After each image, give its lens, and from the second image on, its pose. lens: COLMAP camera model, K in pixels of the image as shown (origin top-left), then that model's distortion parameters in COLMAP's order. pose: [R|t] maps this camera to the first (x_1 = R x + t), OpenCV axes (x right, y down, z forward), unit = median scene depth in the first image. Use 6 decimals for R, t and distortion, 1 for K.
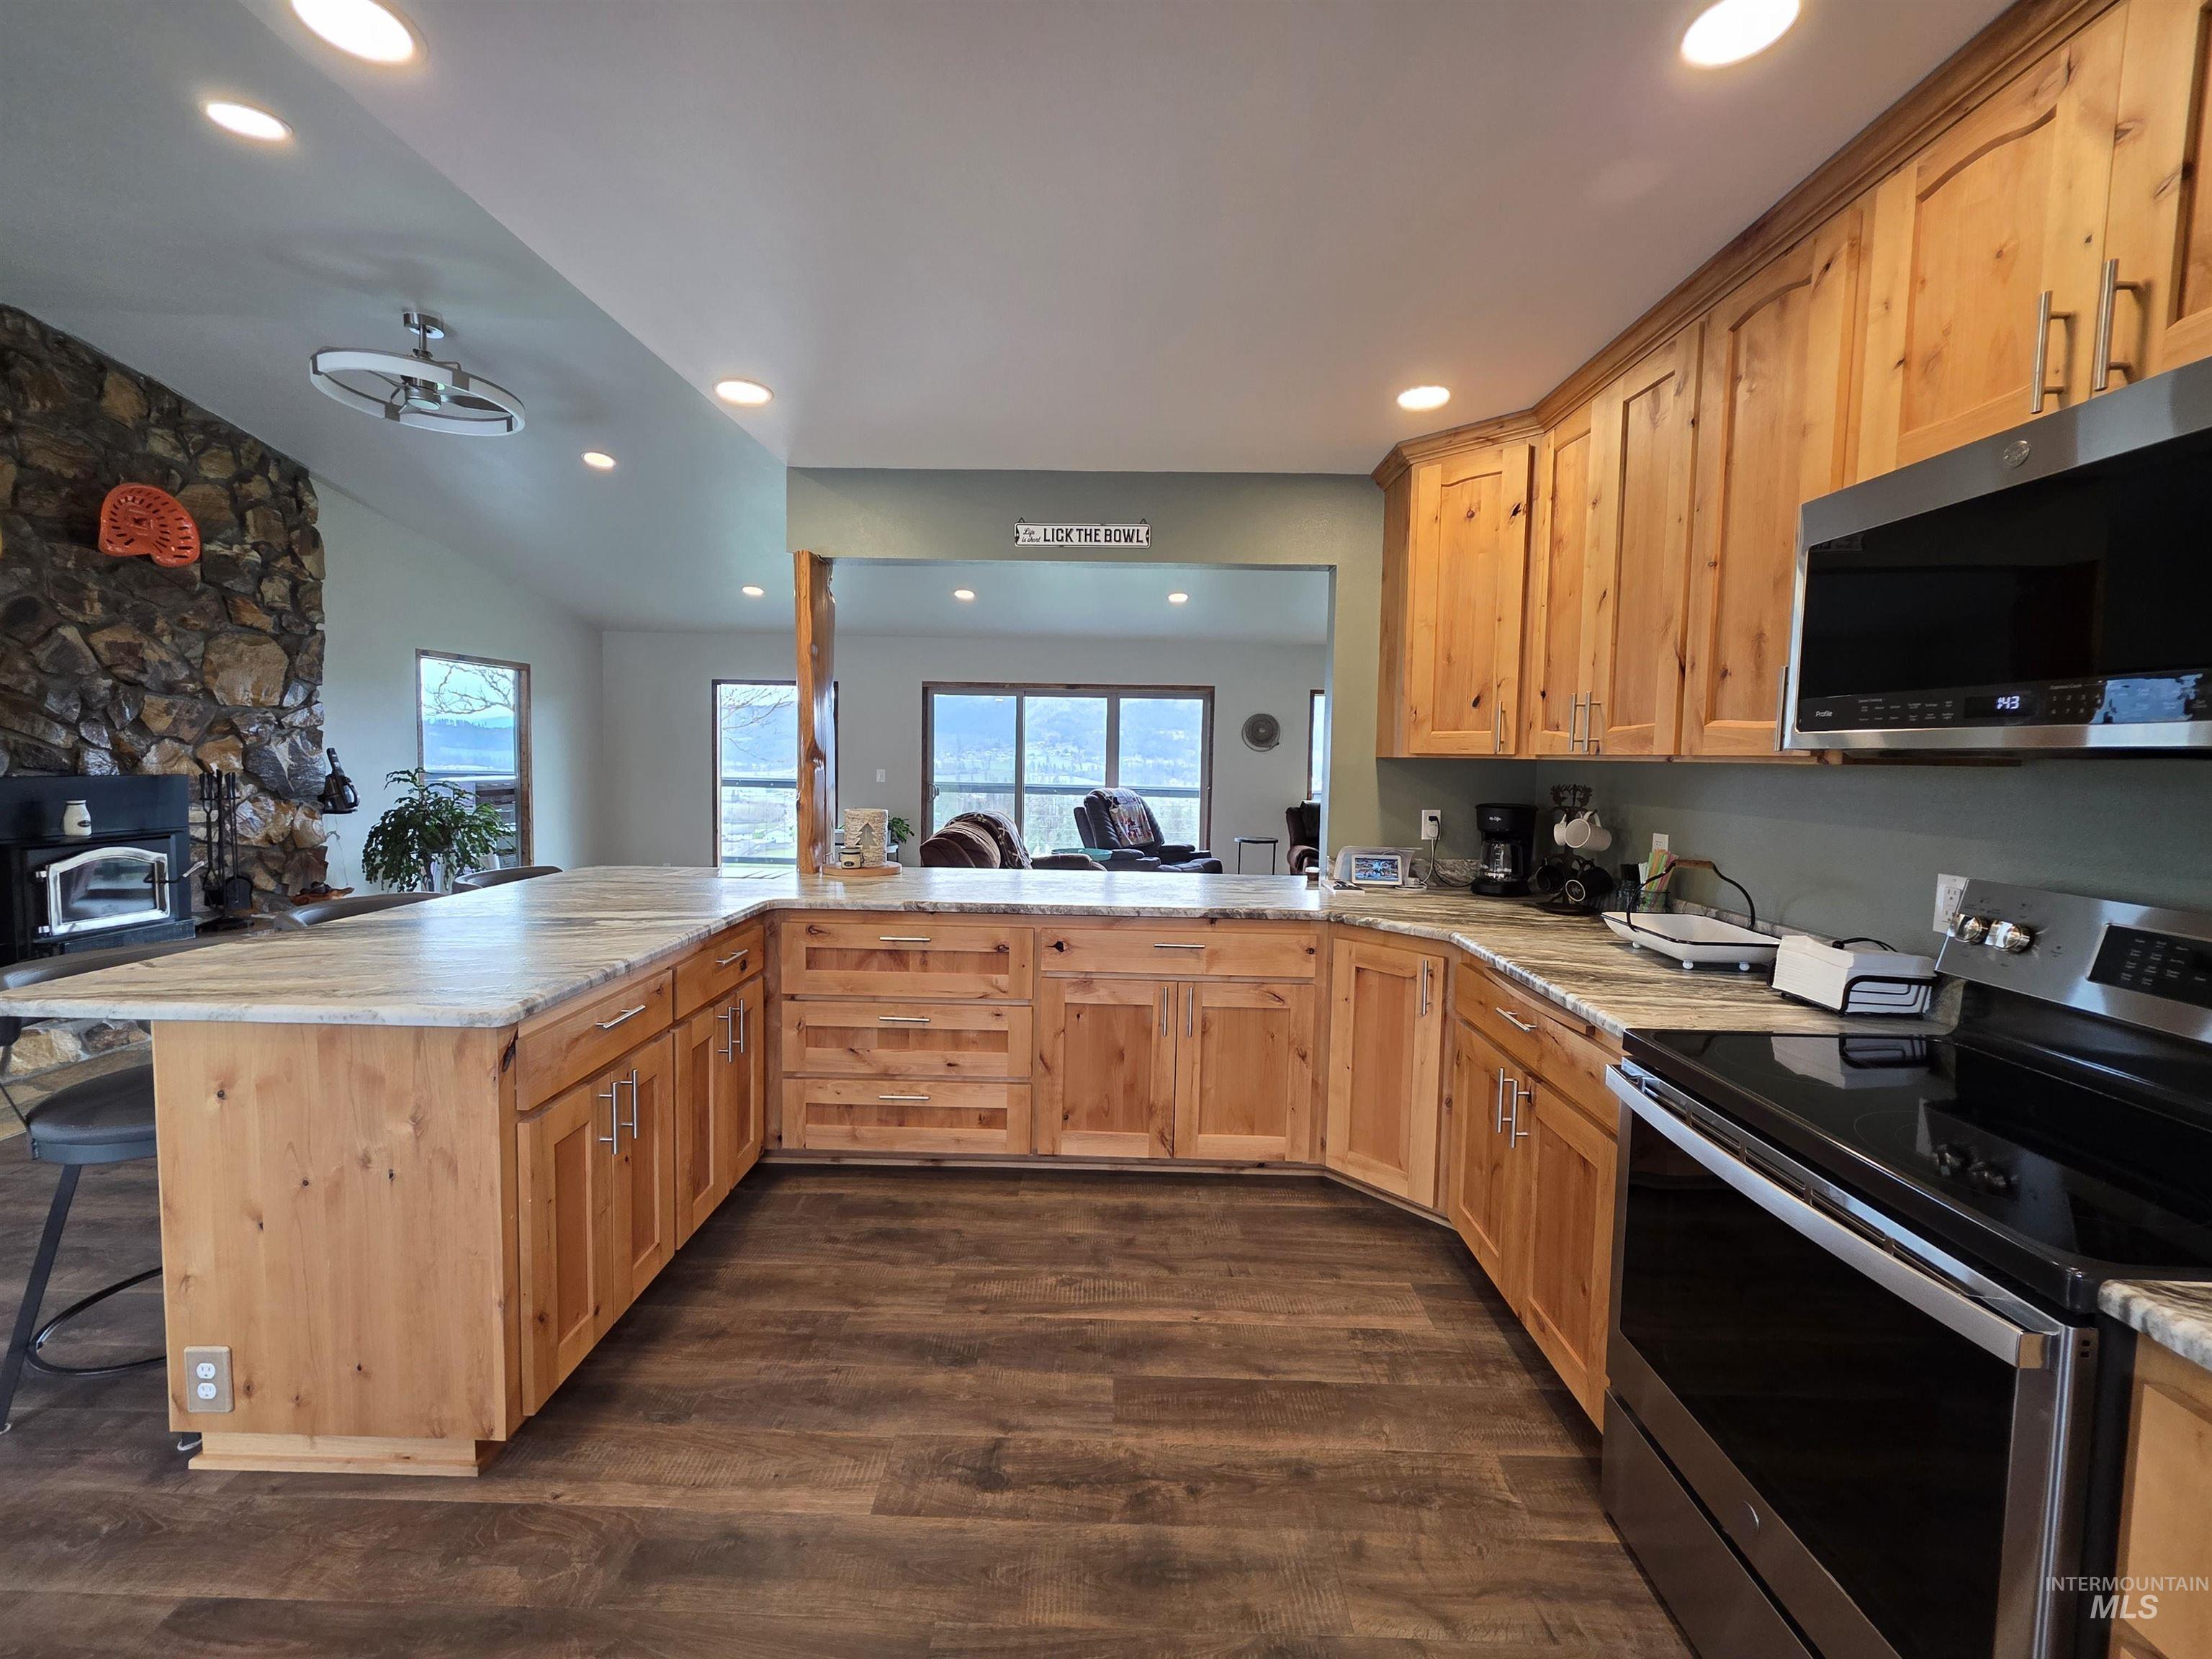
lens RADIAL K [[886.4, 0, 1104.8], [0, 886.4, 814.6], [0, 0, 1]] dist [0.002690, -0.001034]
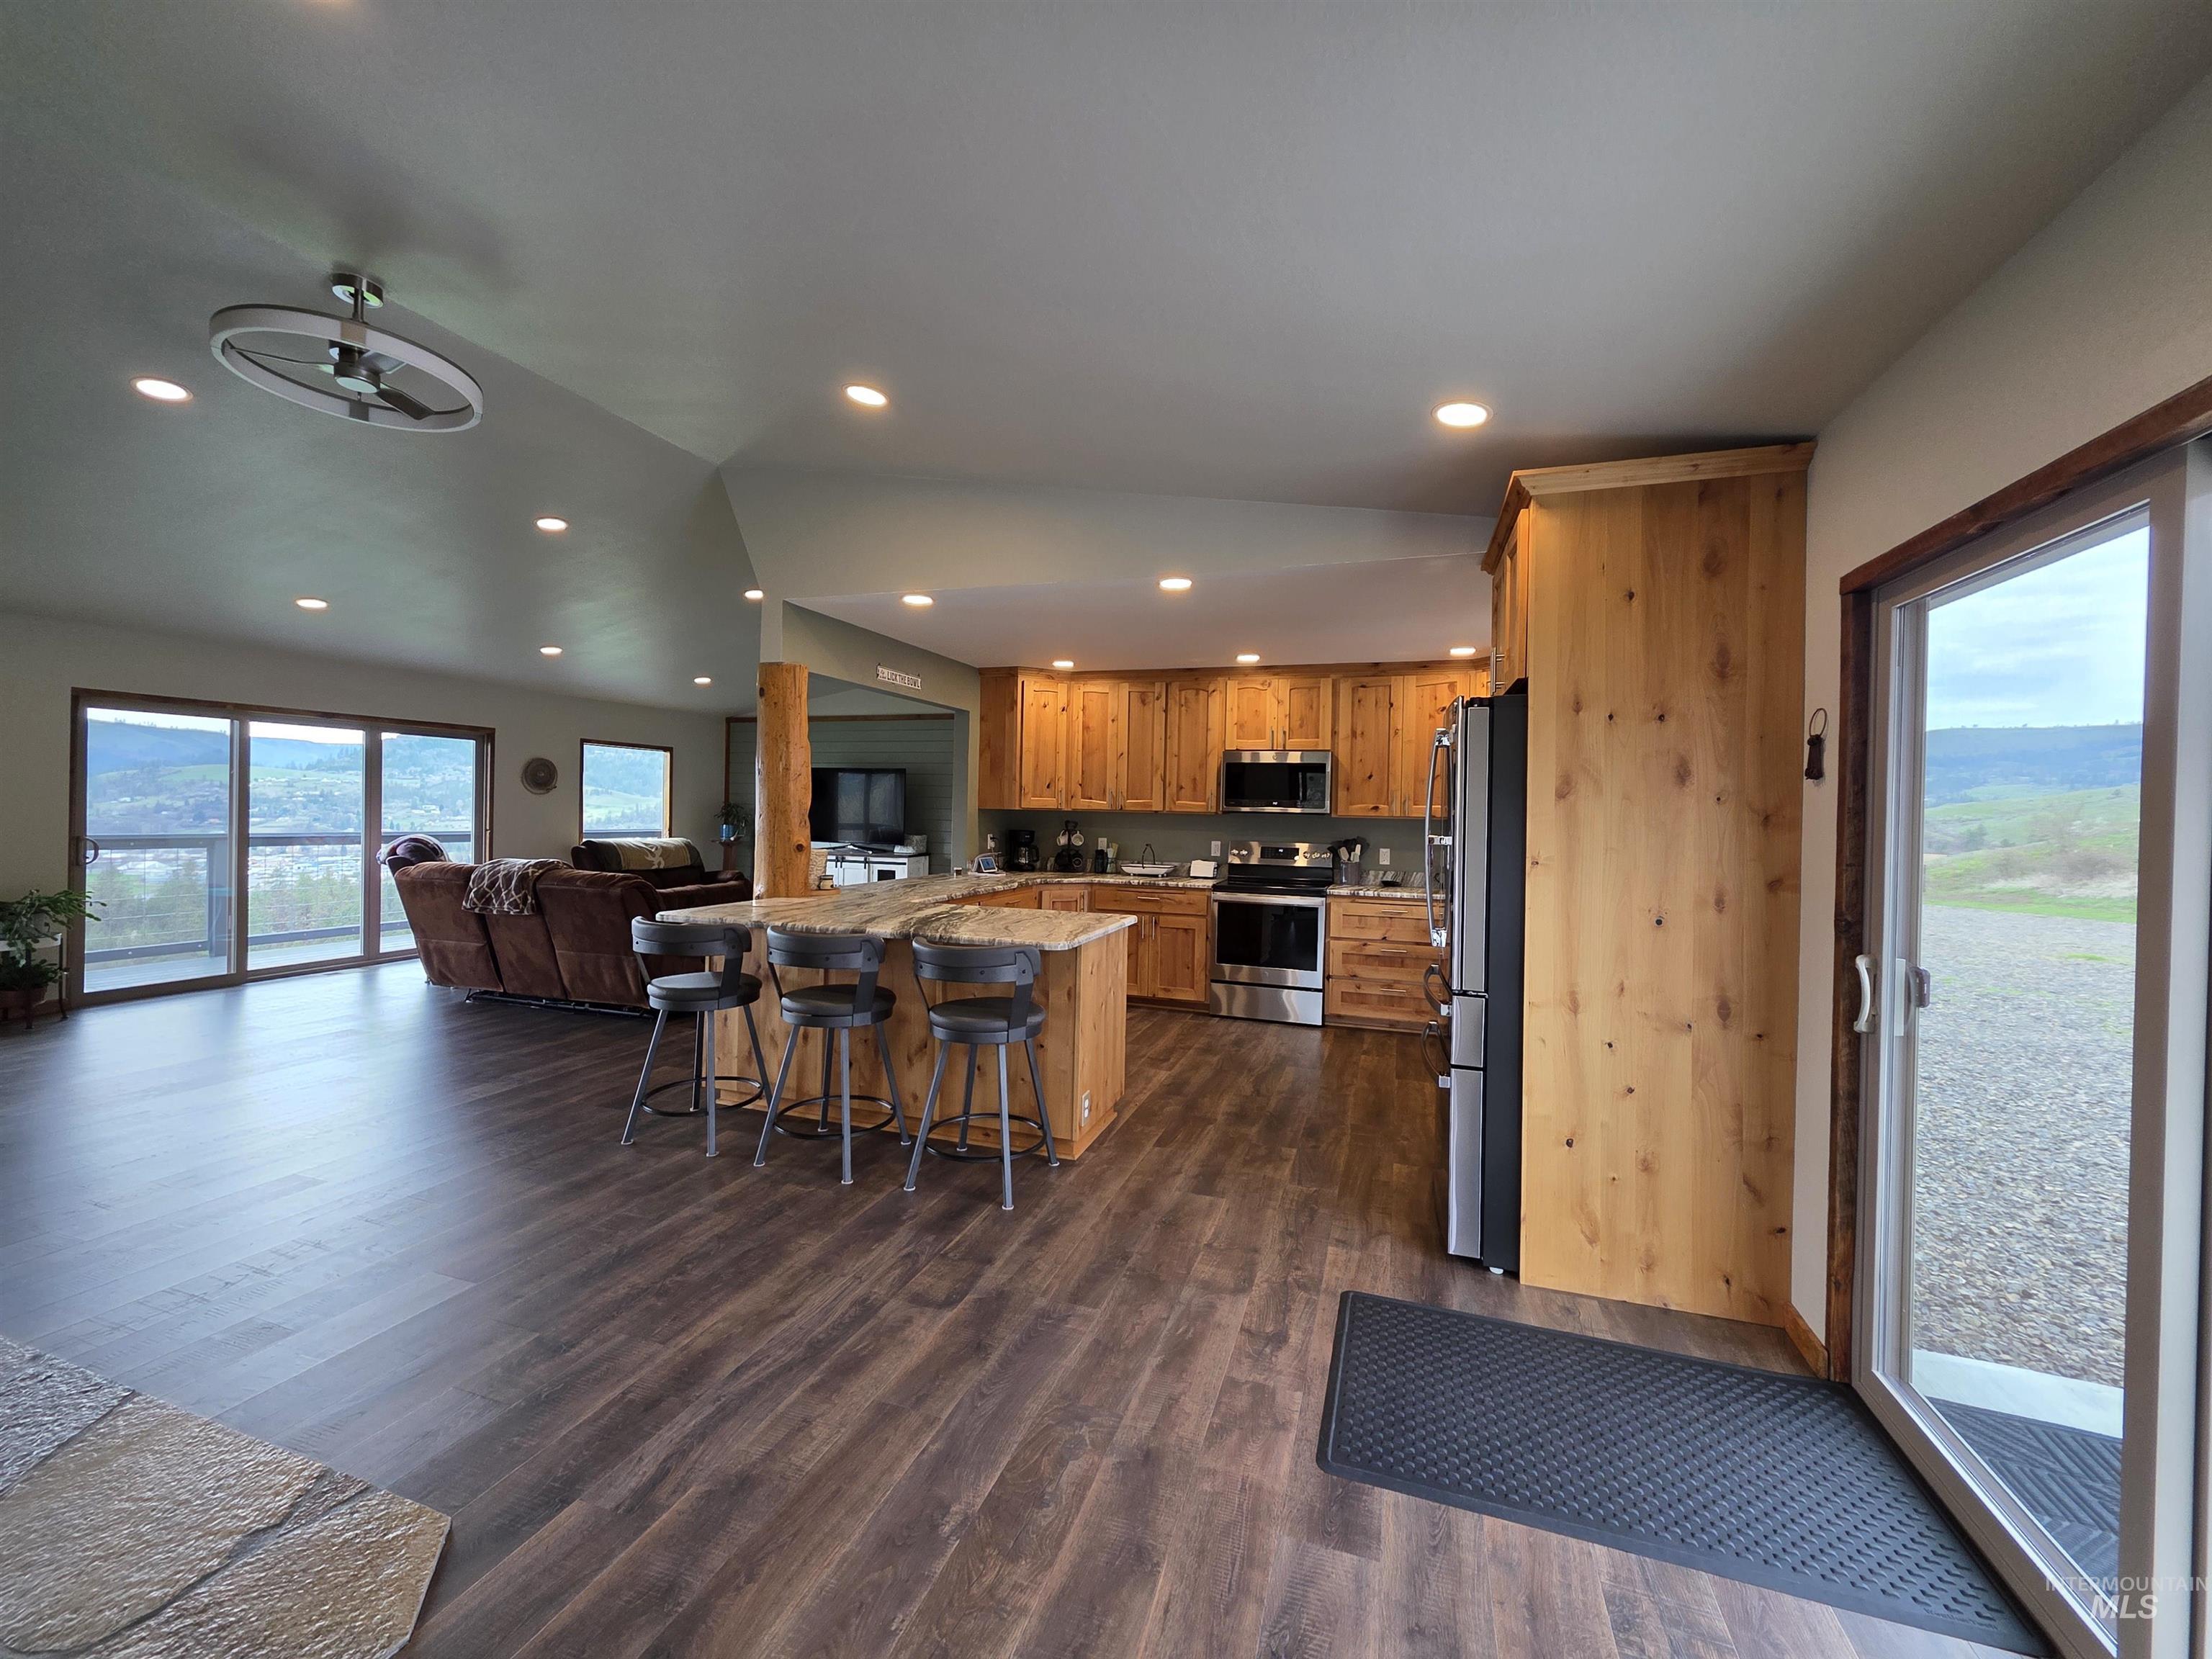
lens RADIAL K [[886.4, 0, 1099.2], [0, 886.4, 823.1], [0, 0, 1]] dist [0.002690, -0.001034]
pose [[0.309493, -0.025409, 0.950562, -1.102310], [0.047764, 0.998796, 0.011147, -0.030658], [-0.949701, 0.041952, 0.310334, 0.094891]]
